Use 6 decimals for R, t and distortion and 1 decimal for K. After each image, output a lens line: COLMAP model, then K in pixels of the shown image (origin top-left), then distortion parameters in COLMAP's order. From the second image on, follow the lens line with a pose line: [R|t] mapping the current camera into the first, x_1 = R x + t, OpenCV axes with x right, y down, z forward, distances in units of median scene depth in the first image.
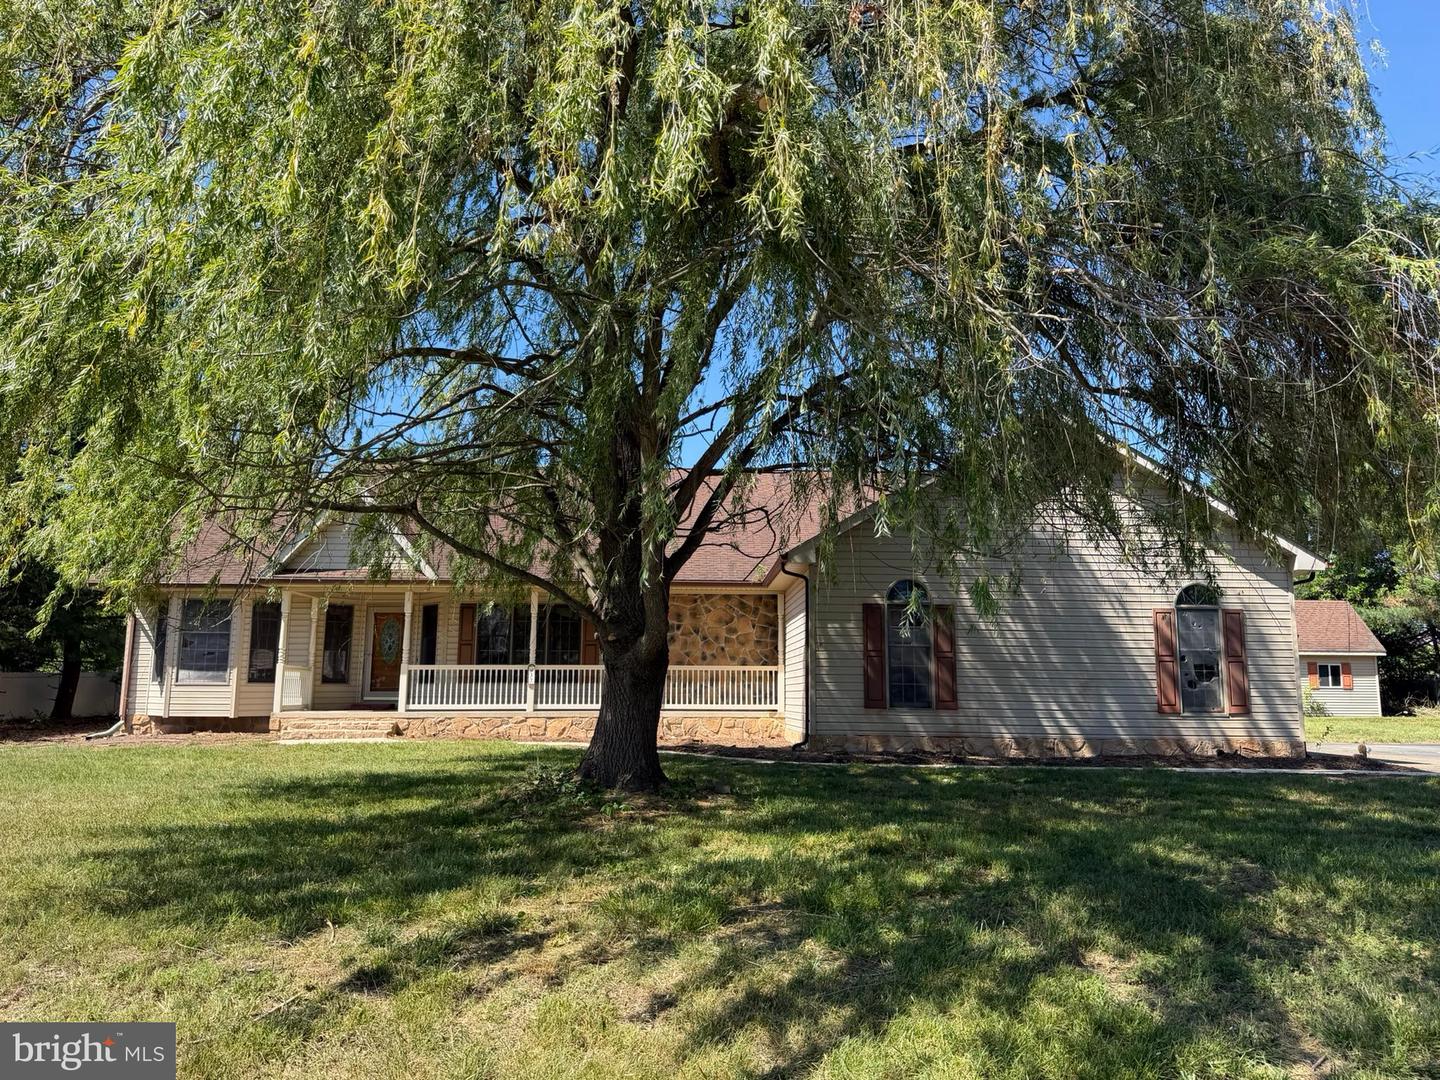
lens RADIAL K [[1050.4, 0, 744.7], [0, 1050.4, 539.4], [0, 0, 1]] dist [0.129970, -0.228190]
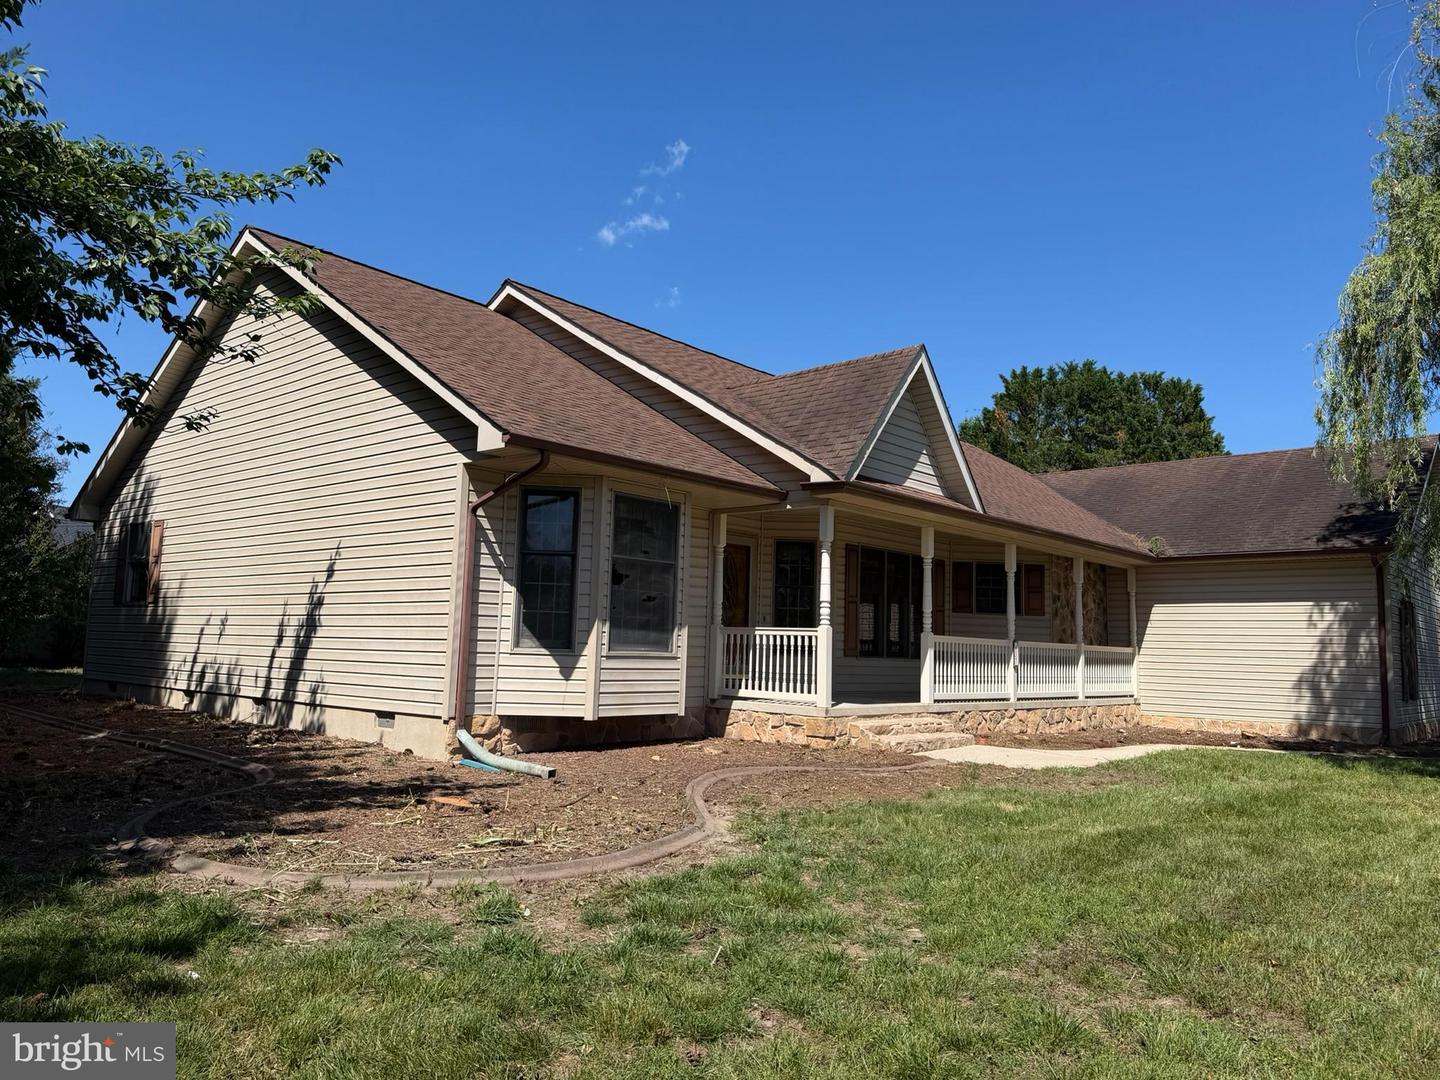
lens RADIAL K [[1050.4, 0, 744.7], [0, 1050.4, 539.4], [0, 0, 1]] dist [0.129970, -0.228190]
pose [[0.678542, 0.091589, 0.728829, -0.880993], [-0.131306, 0.991339, -0.002332, 0.073379], [-0.722731, -0.094117, 0.684692, 0.616814]]
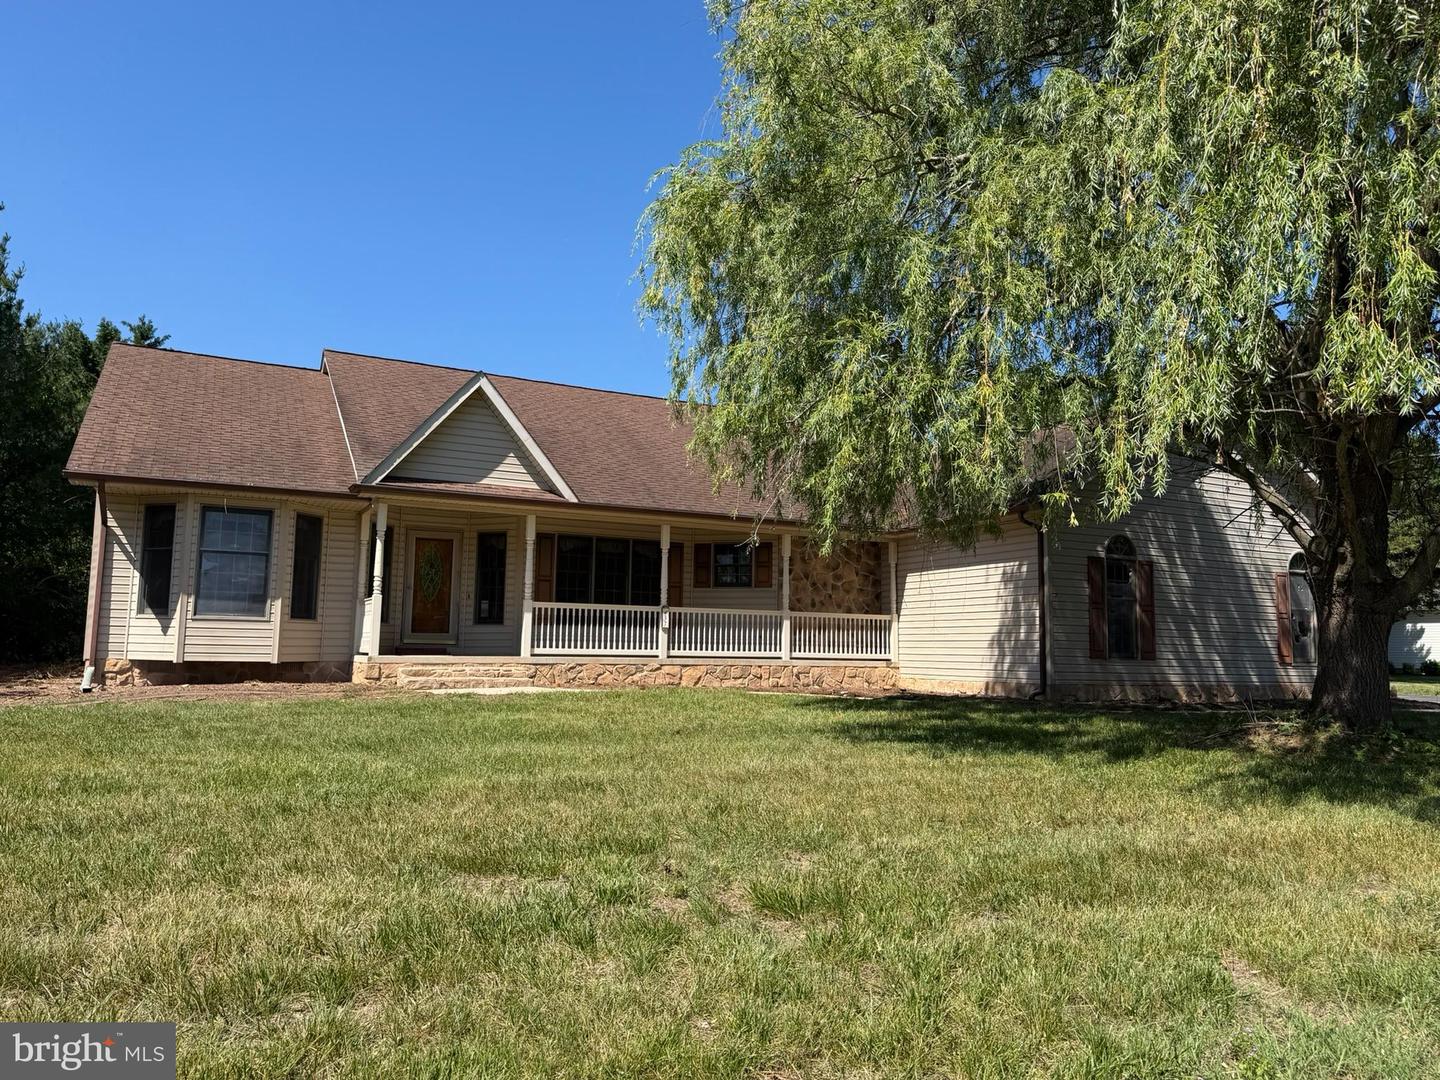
lens RADIAL K [[1050.4, 0, 744.7], [0, 1050.4, 539.4], [0, 0, 1]] dist [0.129970, -0.228190]
pose [[0.903608, 0.054557, 0.424871, -0.513461], [-0.072690, 0.997001, 0.026571, 0.033385], [-0.422147, -0.054893, 0.904864, 0.168413]]
